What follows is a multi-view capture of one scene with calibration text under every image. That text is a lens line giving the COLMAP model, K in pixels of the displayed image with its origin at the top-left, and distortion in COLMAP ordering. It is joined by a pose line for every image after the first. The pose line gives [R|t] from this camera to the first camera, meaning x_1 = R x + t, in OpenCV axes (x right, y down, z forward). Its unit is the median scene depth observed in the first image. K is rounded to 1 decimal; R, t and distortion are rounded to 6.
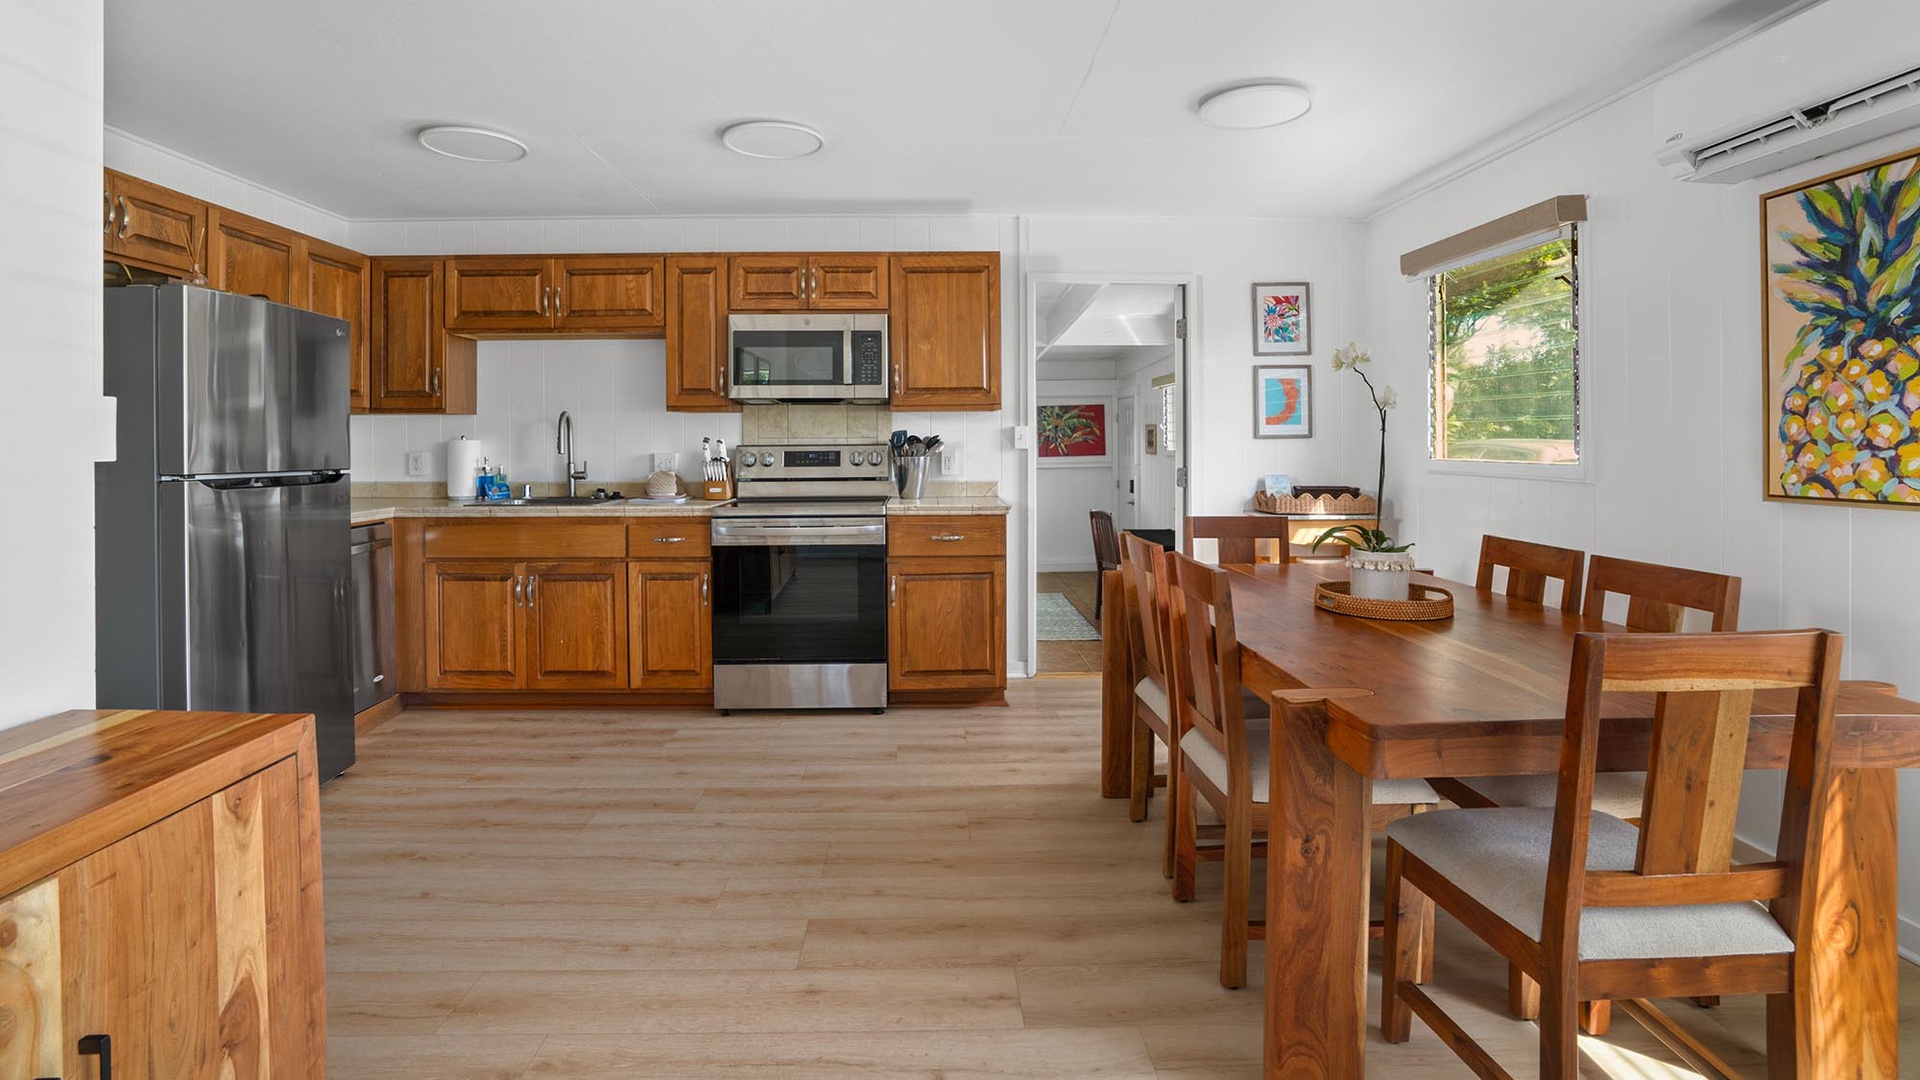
lens RADIAL K [[913.9, 0, 924.5], [0, 913.9, 443.3], [0, 0, 1]] dist [-0.074970, 0.027673]
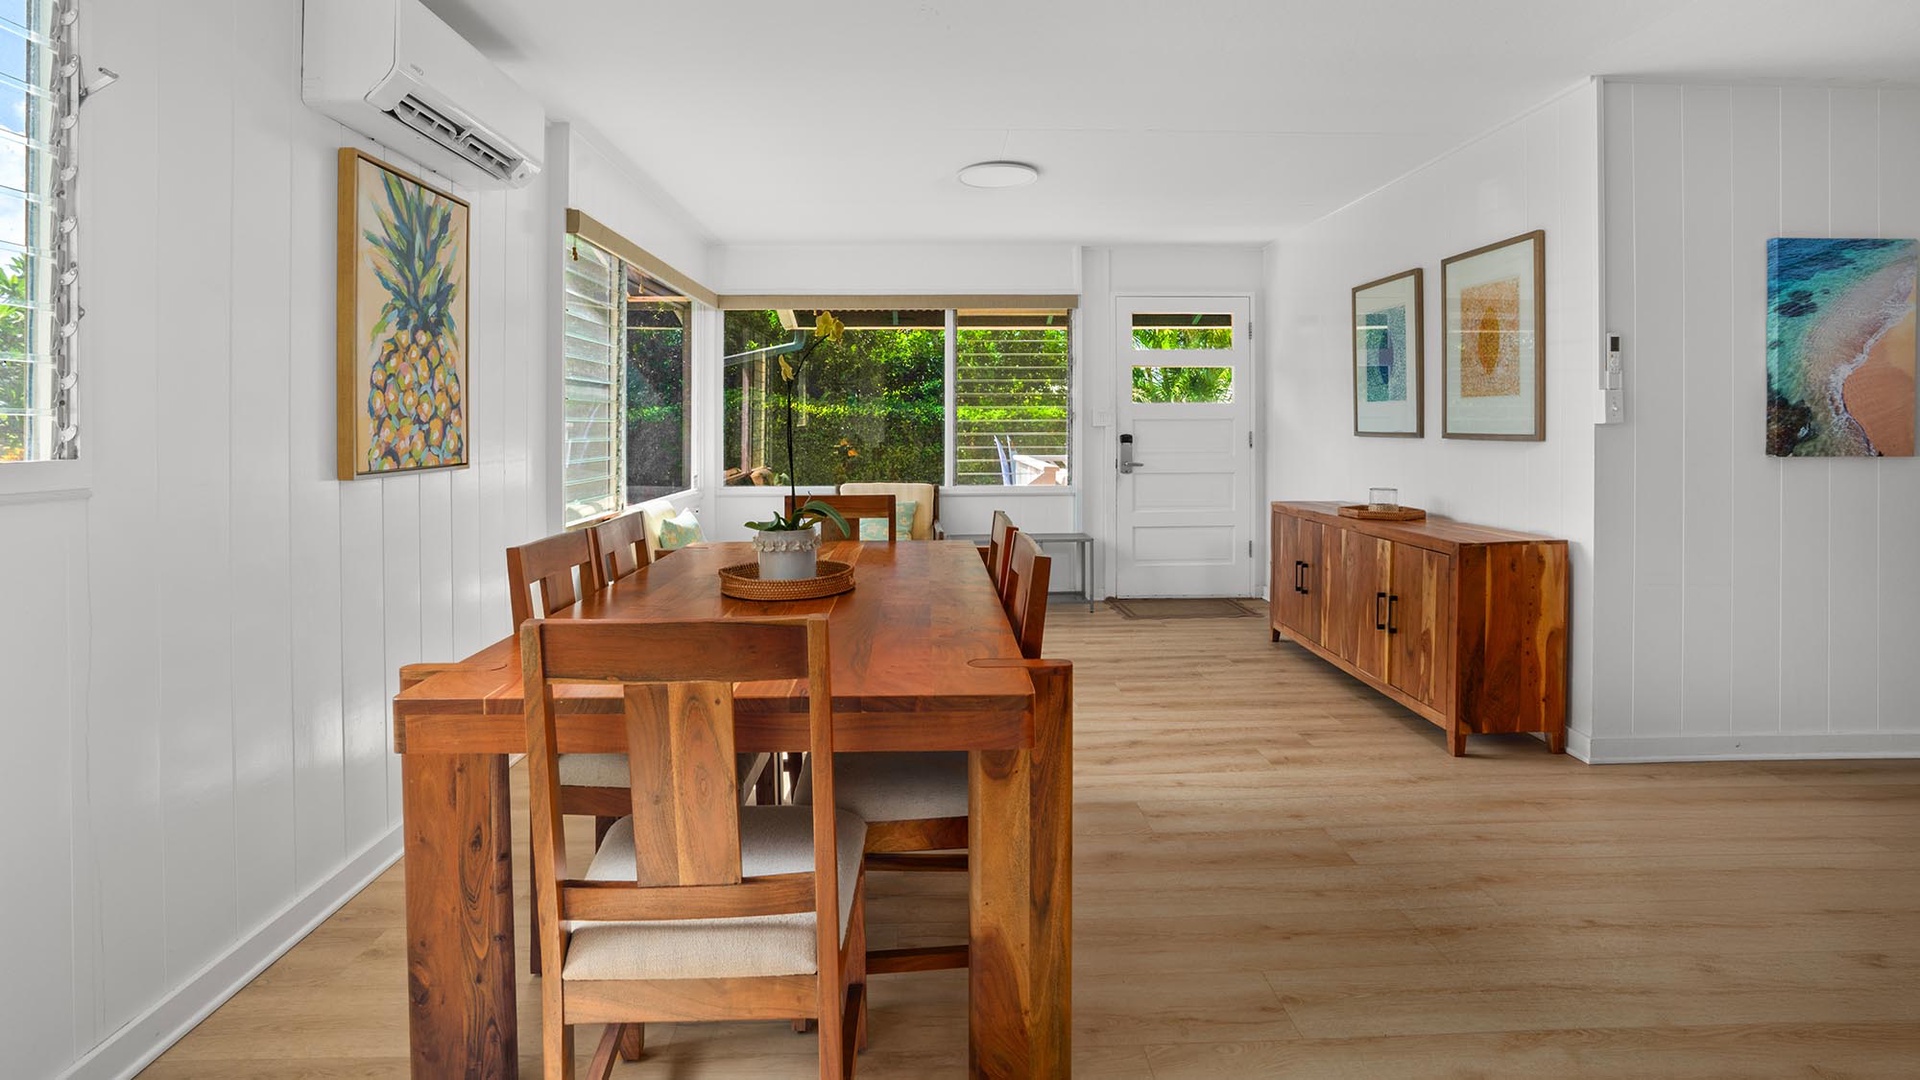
lens RADIAL K [[895.1, 0, 951.1], [0, 895.1, 426.1], [0, 0, 1]] dist [-0.039099, 0.000997]
pose [[-0.999964, 0.005149, -0.006775, 0.208979], [0.005134, 0.999984, 0.002254, 0.006231], [0.006787, 0.002219, -0.999975, 1.199476]]
